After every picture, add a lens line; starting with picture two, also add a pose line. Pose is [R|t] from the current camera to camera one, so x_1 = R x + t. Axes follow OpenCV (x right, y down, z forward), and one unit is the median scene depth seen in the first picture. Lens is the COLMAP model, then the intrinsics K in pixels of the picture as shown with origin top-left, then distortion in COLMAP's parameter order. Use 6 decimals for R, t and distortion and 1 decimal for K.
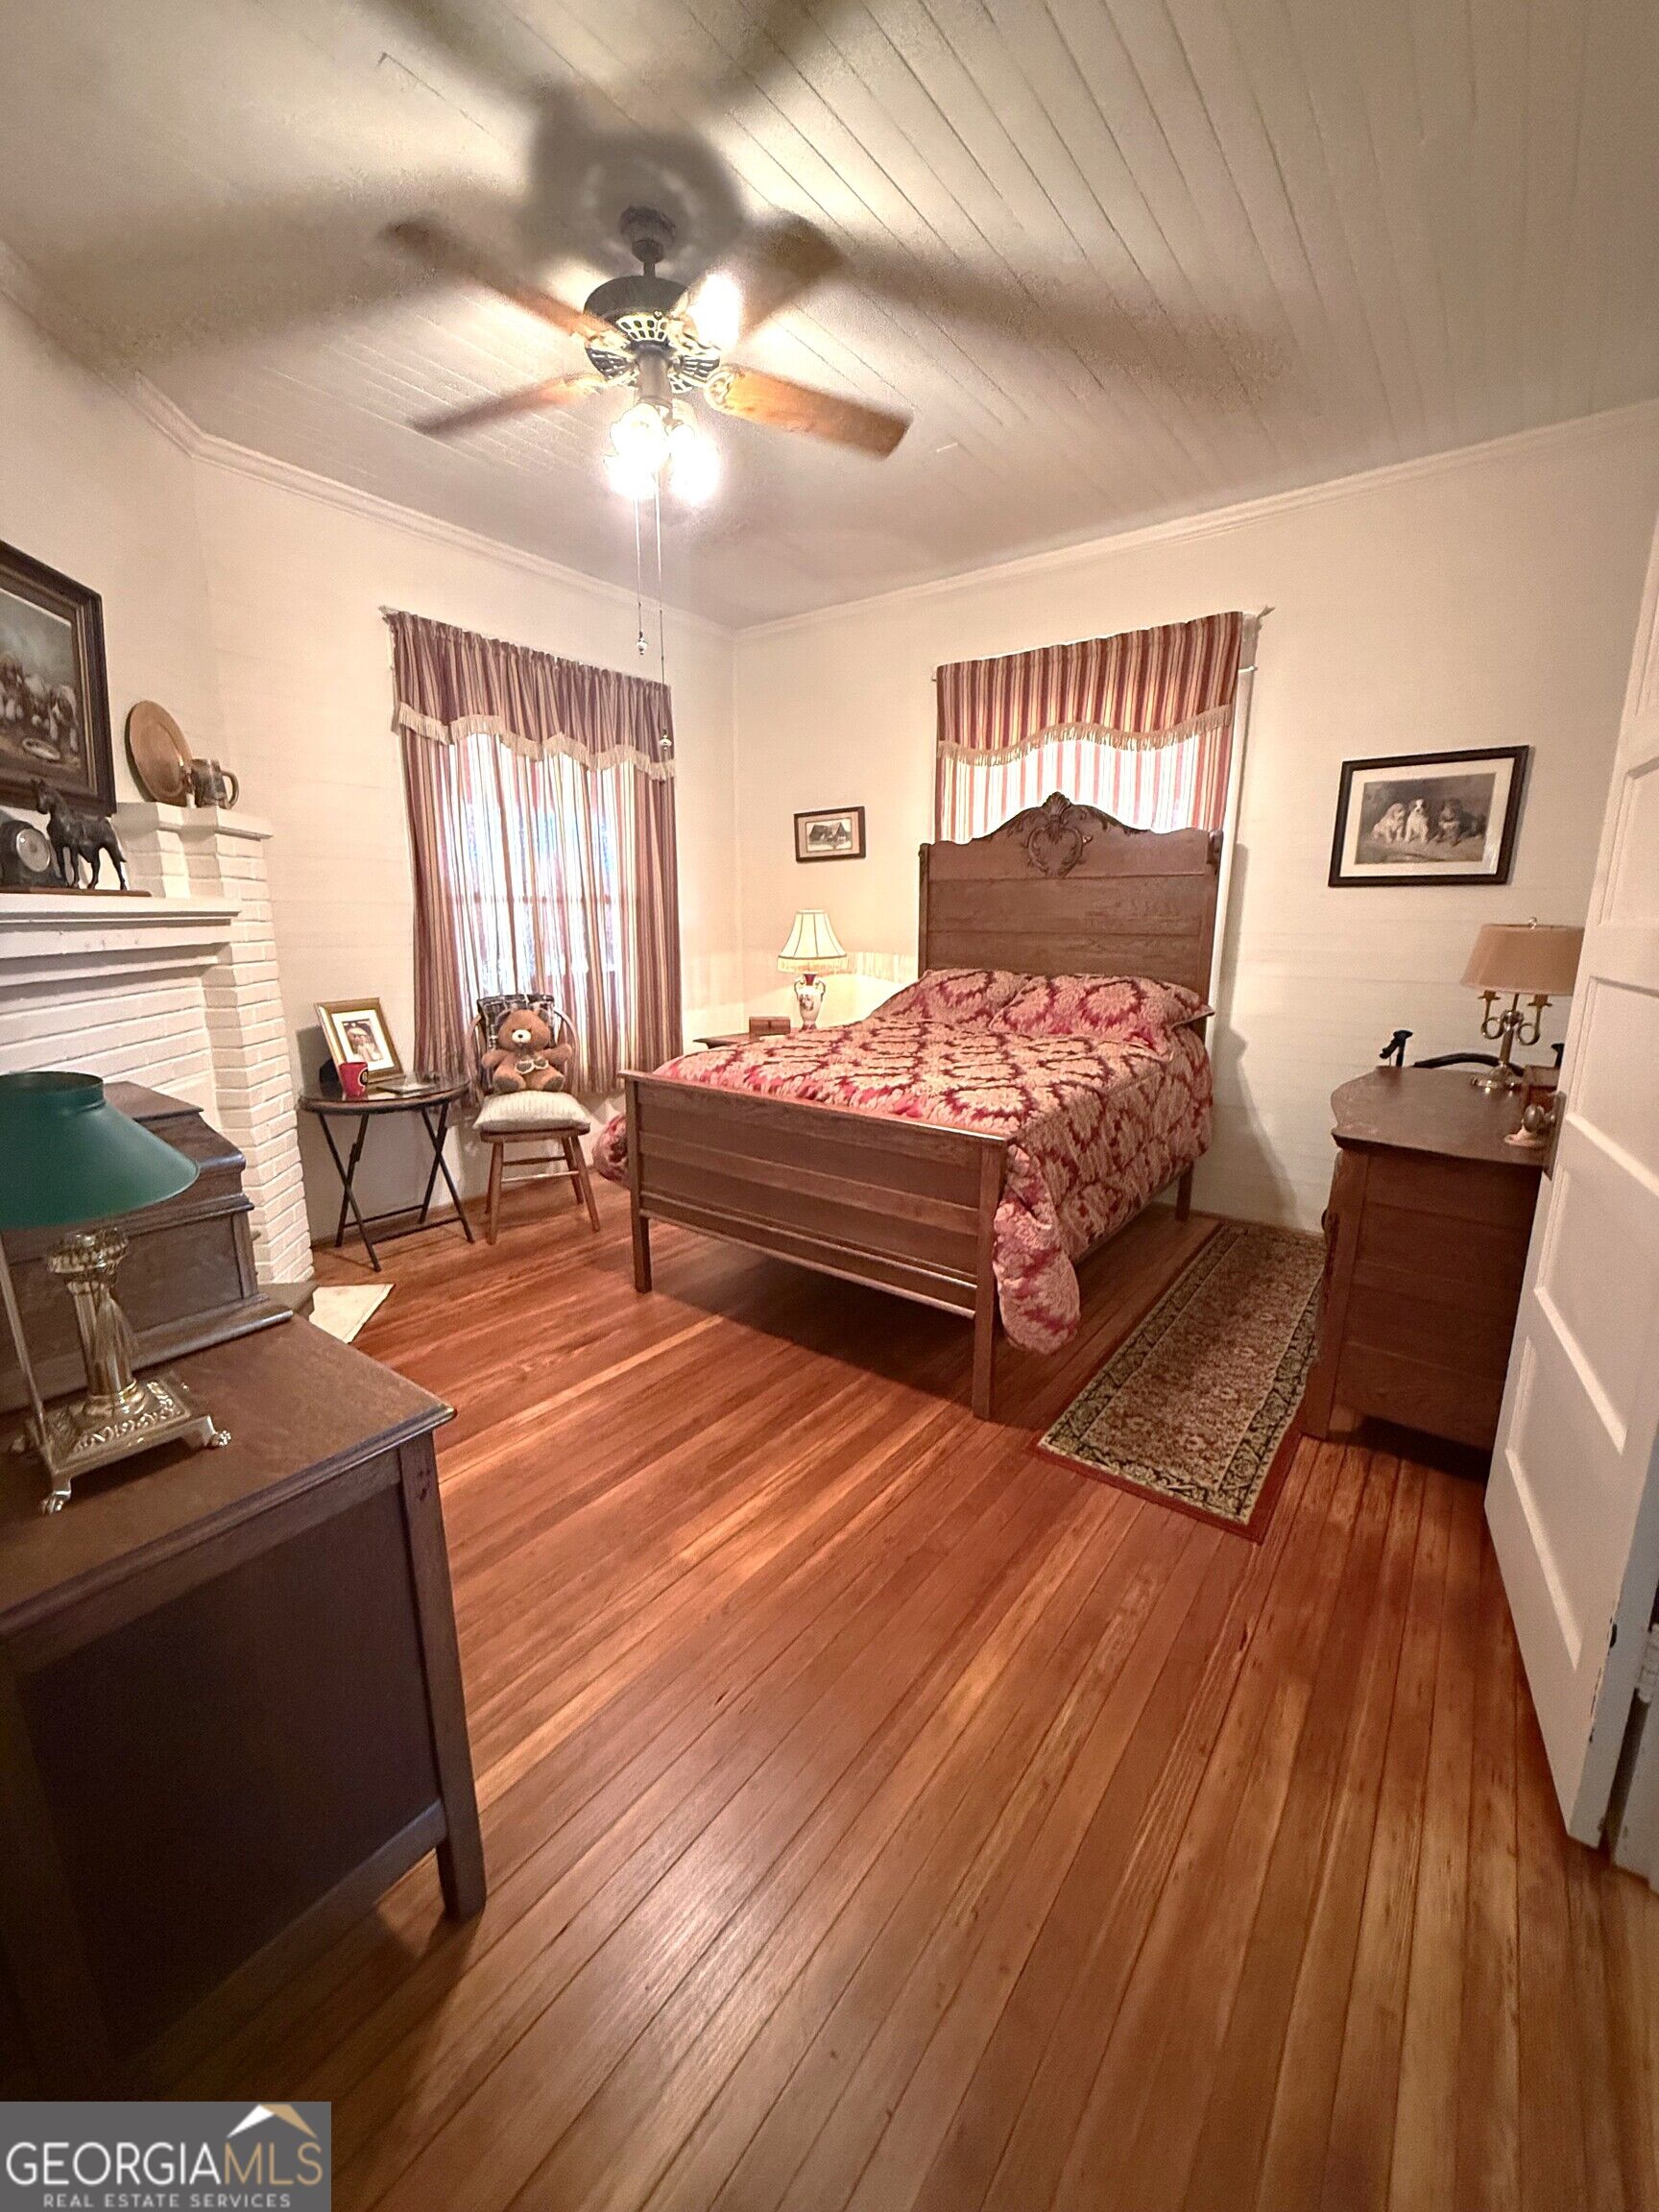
lens RADIAL K [[877.5, 0, 829.5], [0, 877.5, 1106.0], [0, 0, 1]] dist [0.003209, 0.000354]
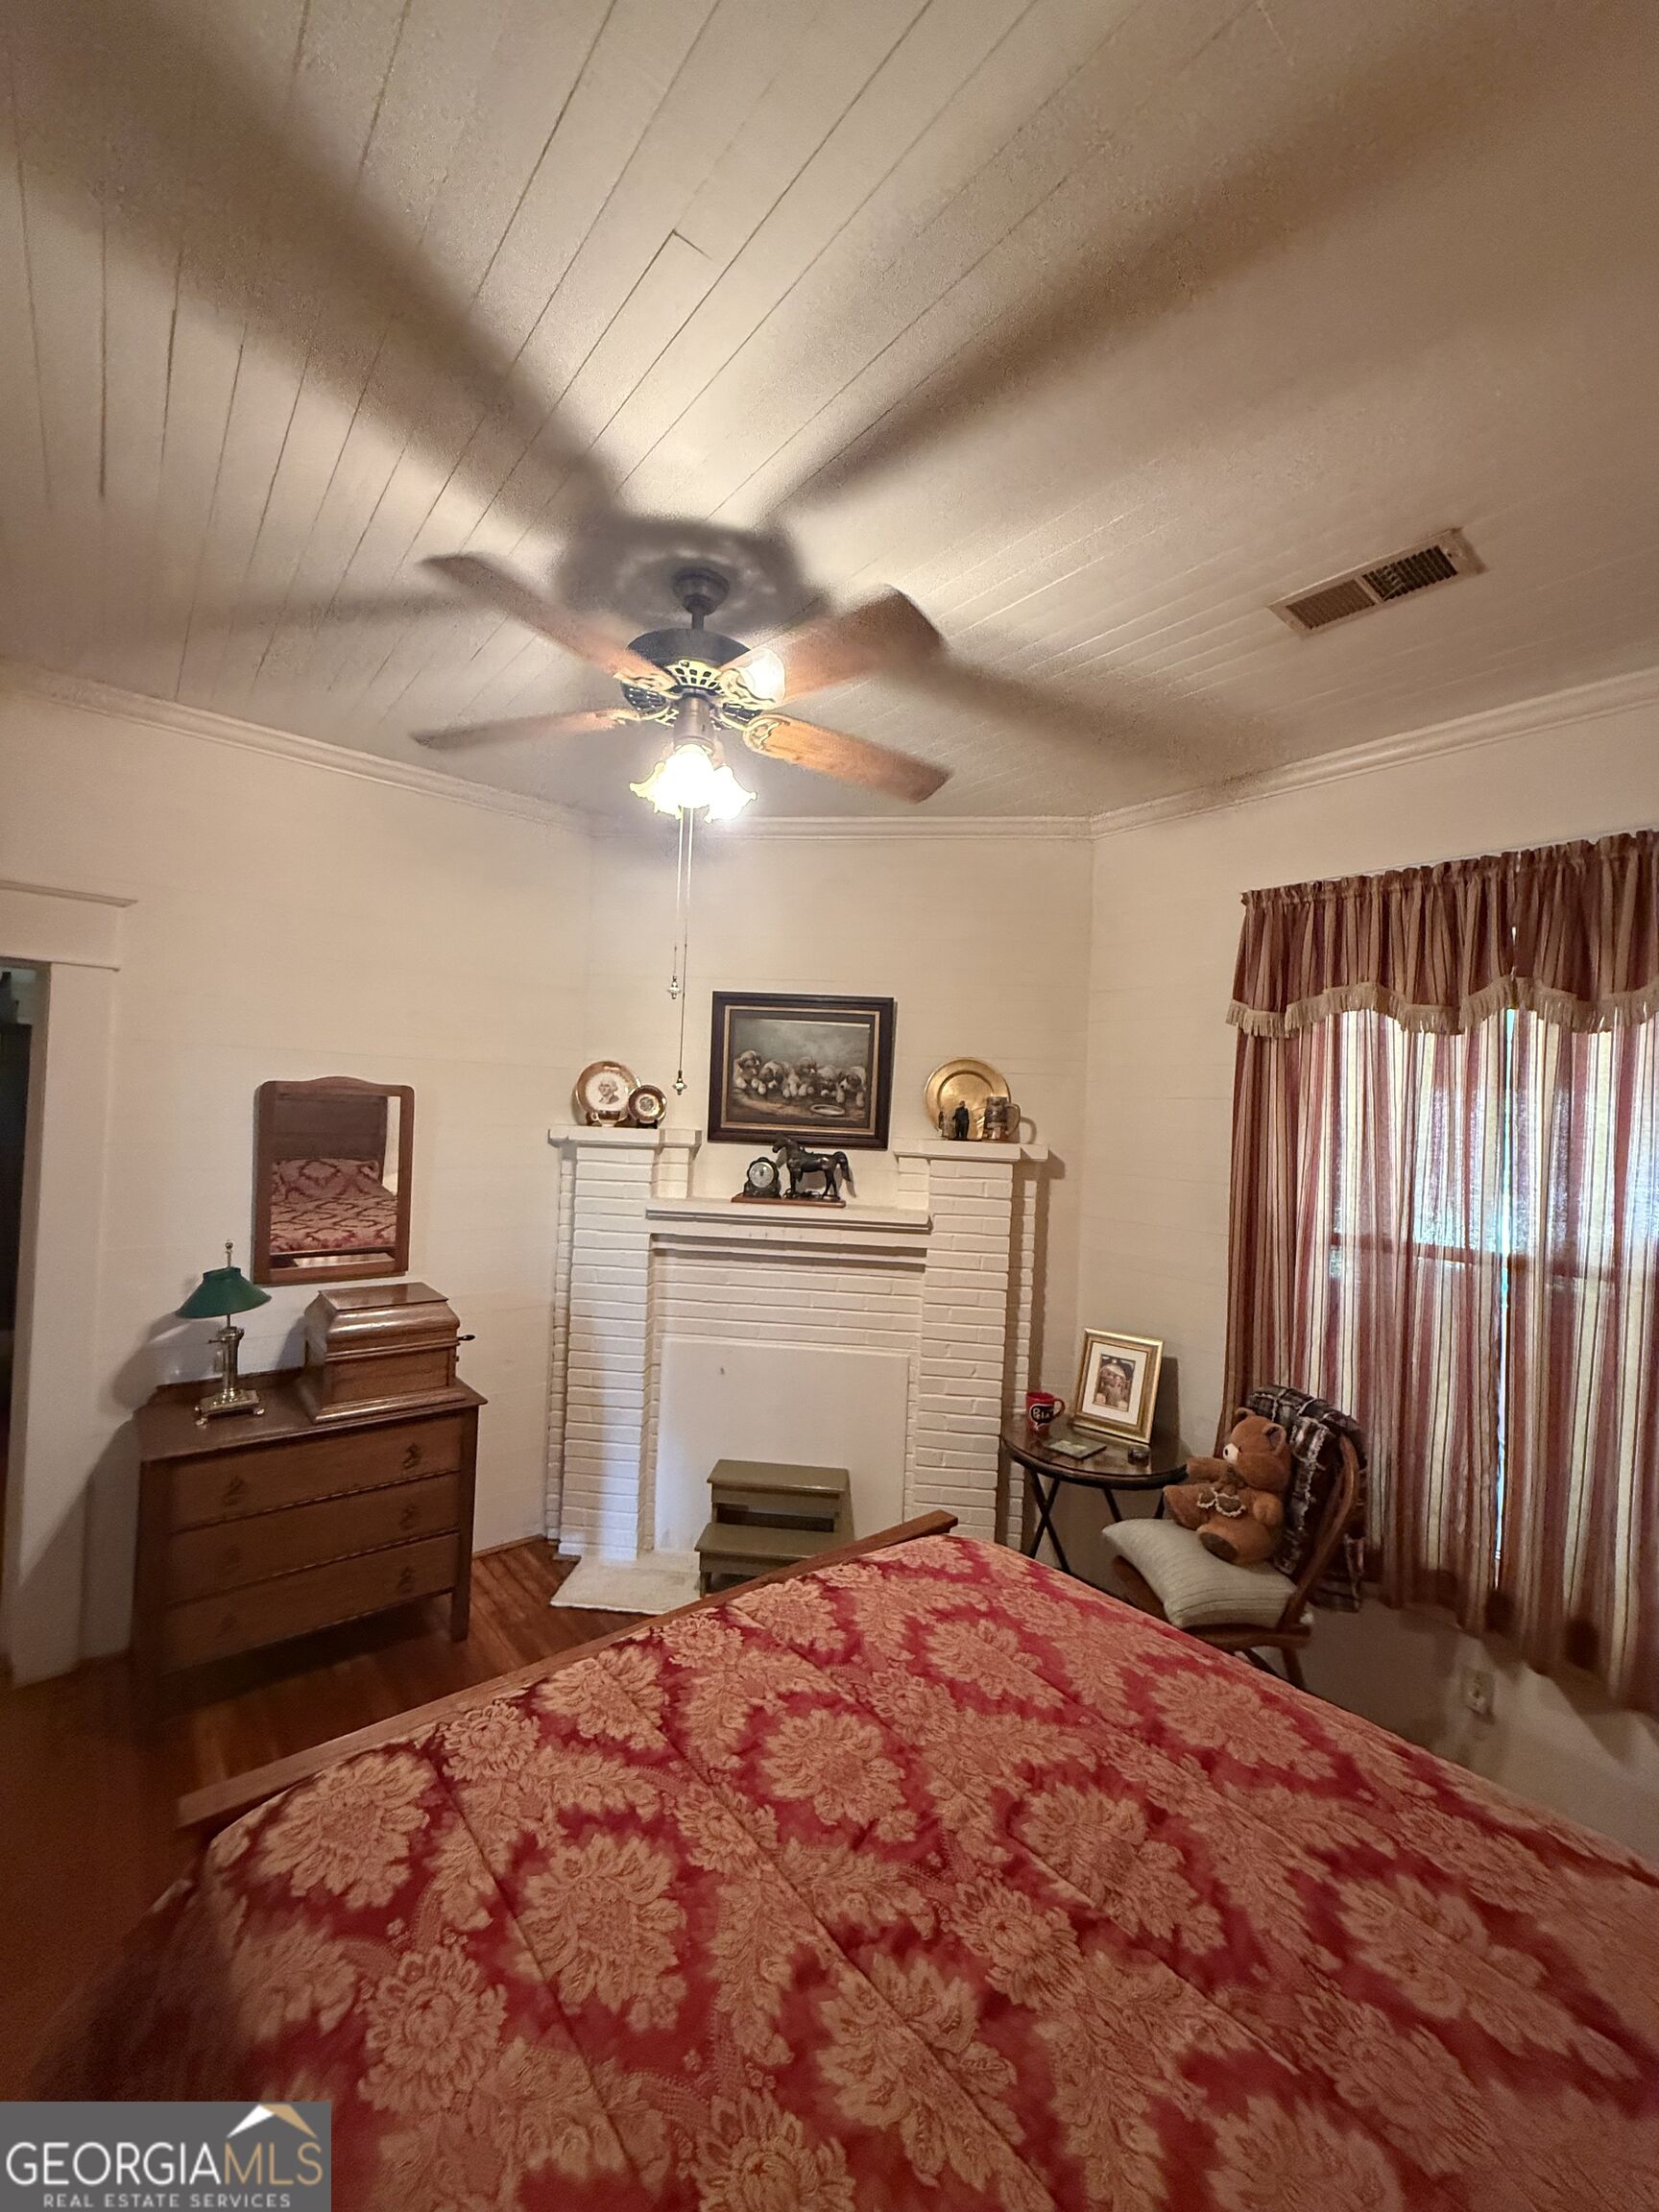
lens RADIAL K [[877.5, 0, 829.5], [0, 877.5, 1106.0], [0, 0, 1]] dist [0.003209, 0.000354]
pose [[-0.229497, -0.002700, -0.973306, 0.546803], [-0.246269, 0.967618, 0.055383, -0.455968], [0.941638, 0.252405, -0.222731, 1.230237]]
